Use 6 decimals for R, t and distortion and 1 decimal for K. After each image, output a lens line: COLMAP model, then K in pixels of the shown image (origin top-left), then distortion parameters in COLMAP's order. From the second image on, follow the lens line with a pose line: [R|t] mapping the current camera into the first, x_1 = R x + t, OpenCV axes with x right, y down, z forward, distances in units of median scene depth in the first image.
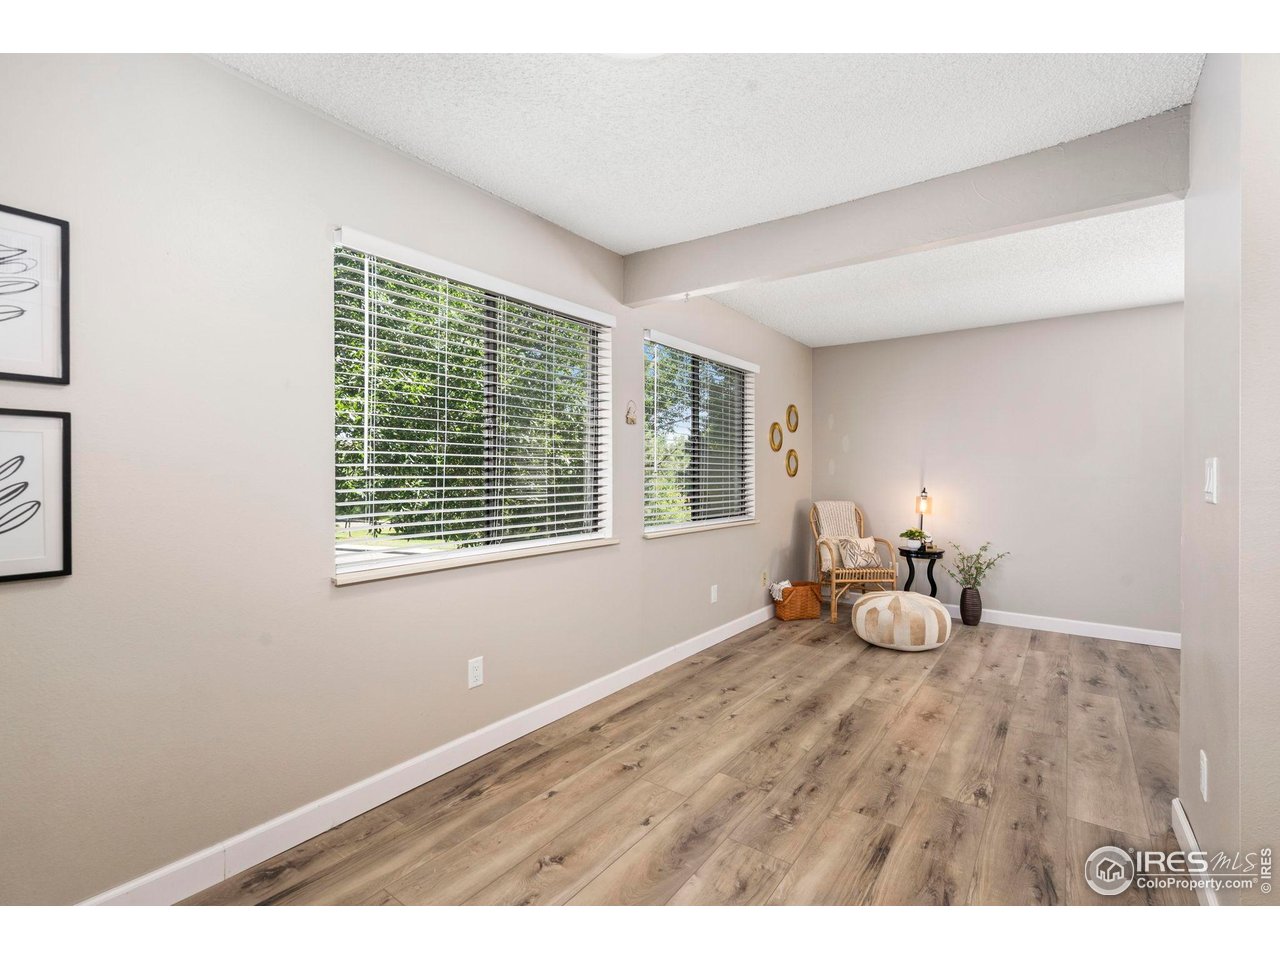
lens RADIAL K [[592.8, 0, 640.0], [0, 592.8, 480.0], [0, 0, 1]] dist [0.011917, 0.000005]
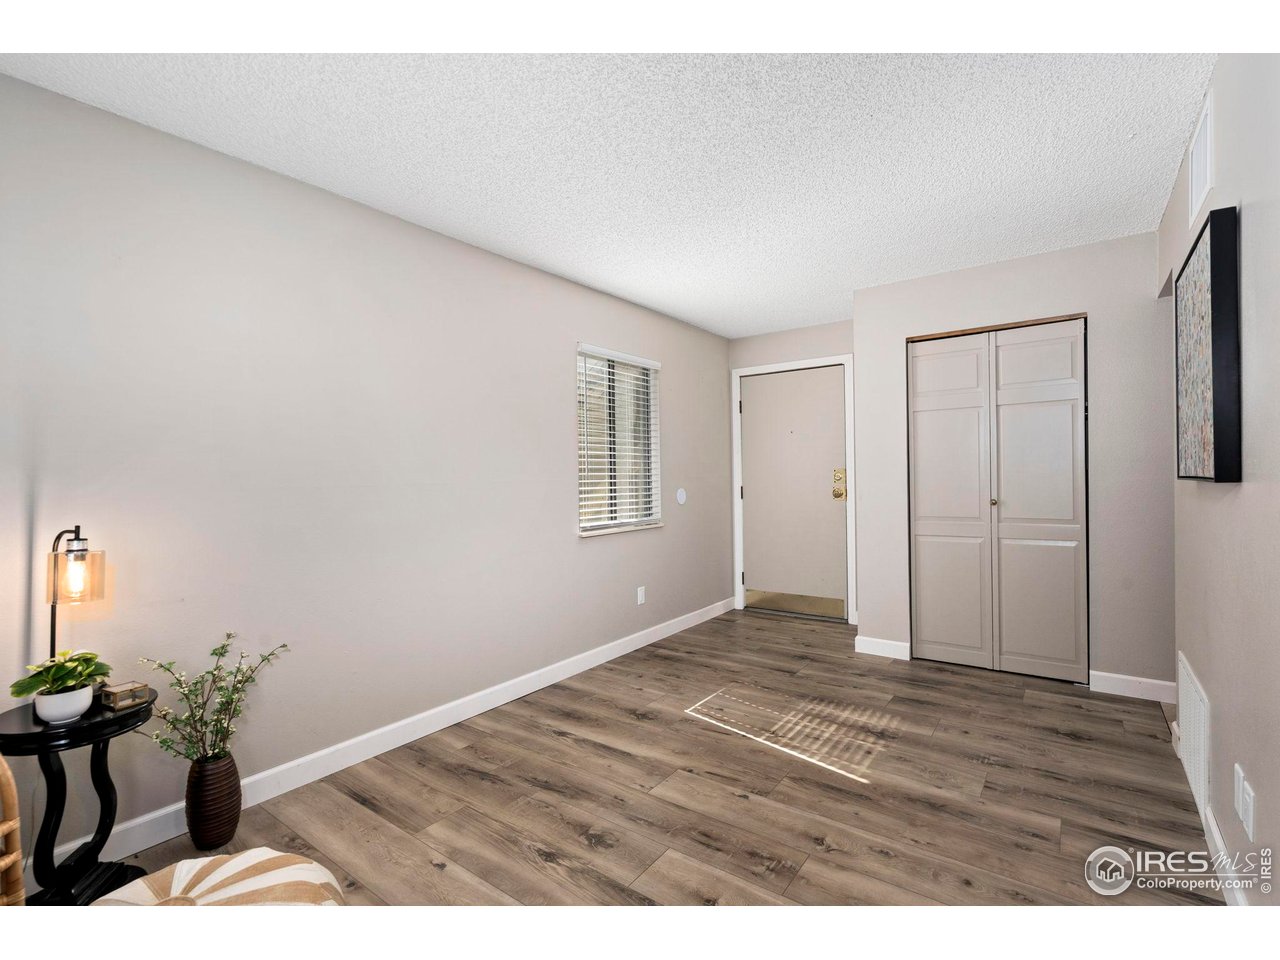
lens RADIAL K [[592.8, 0, 640.0], [0, 592.8, 480.0], [0, 0, 1]] dist [0.011917, 0.000005]
pose [[0.010176, -0.013388, 0.999859, 0.186701], [0.026277, 0.999569, 0.013117, -0.012980], [-0.999603, 0.026140, 0.010523, 0.915274]]
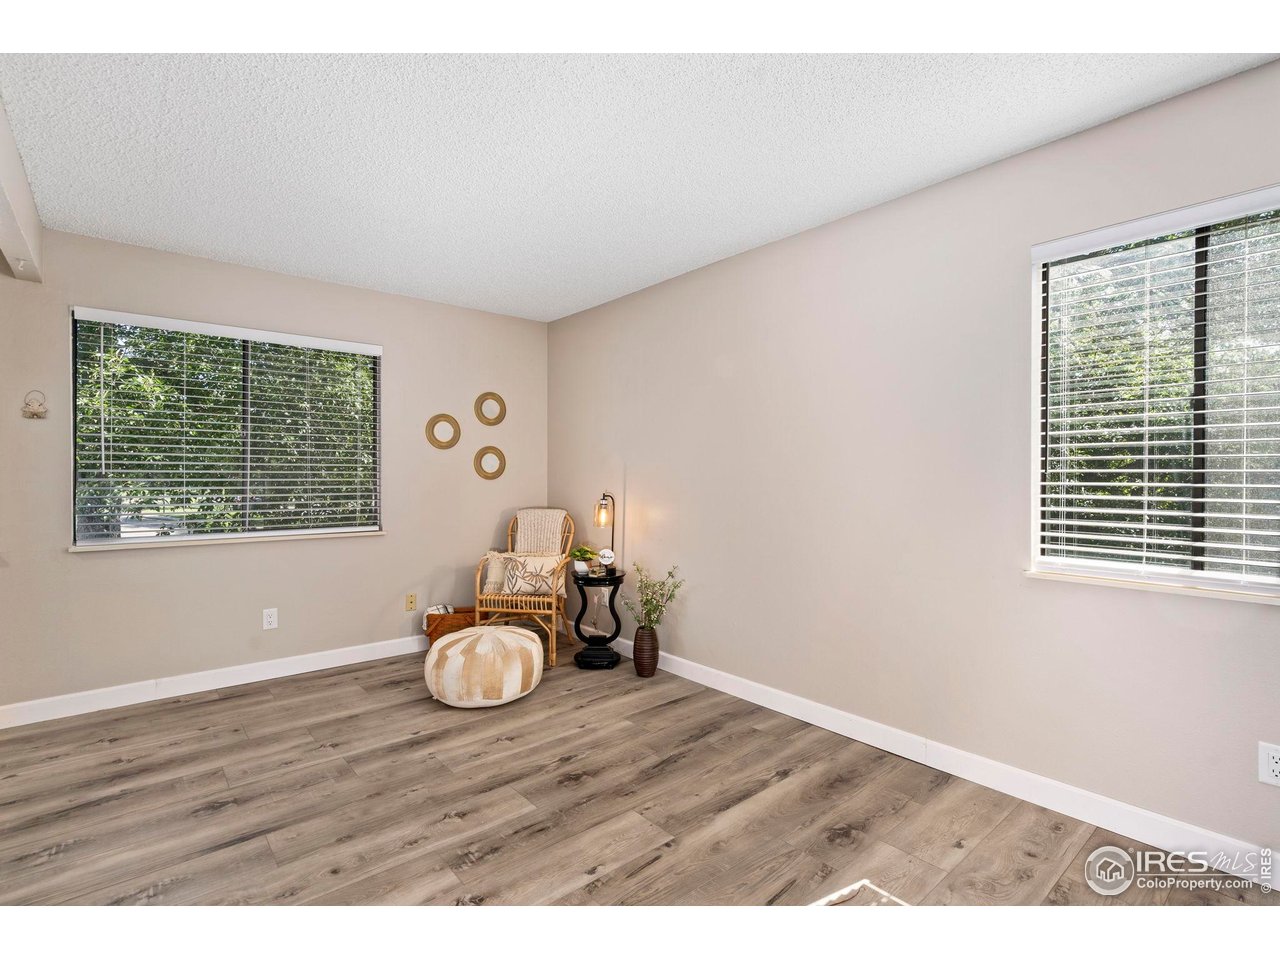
lens RADIAL K [[612.1, 0, 640.0], [0, 612.1, 480.0], [0, 0, 1]] dist [-0.002547, -0.000482]
pose [[0.972311, -0.002108, -0.233683, 0.970005], [0.001077, 0.999989, -0.004541, -0.000315], [0.233690, 0.004163, 0.972302, 0.323570]]
